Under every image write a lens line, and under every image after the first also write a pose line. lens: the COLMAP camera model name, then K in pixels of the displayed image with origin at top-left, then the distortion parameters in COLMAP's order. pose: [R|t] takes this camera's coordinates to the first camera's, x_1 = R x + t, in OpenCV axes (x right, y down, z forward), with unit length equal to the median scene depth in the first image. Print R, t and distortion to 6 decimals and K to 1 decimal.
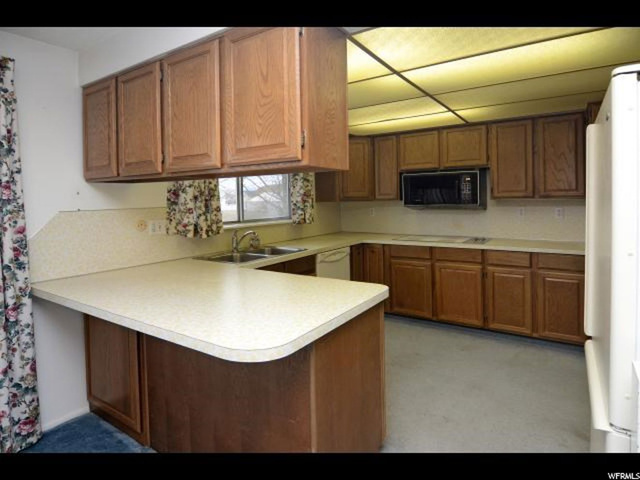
lens RADIAL K [[364.3, 0, 319.3], [0, 364.3, 209.6], [0, 0, 1]] dist [-0.002416, -0.001408]
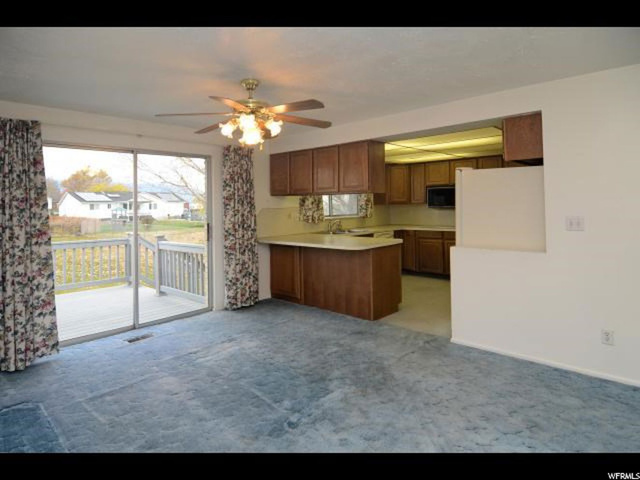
lens RADIAL K [[364.3, 0, 319.3], [0, 364.3, 209.6], [0, 0, 1]] dist [-0.002416, -0.001408]
pose [[0.986439, 0.000730, -0.164124, 0.024636], [-0.002418, 0.999946, -0.010082, 0.023378], [0.164108, 0.010342, 0.986388, -0.893203]]
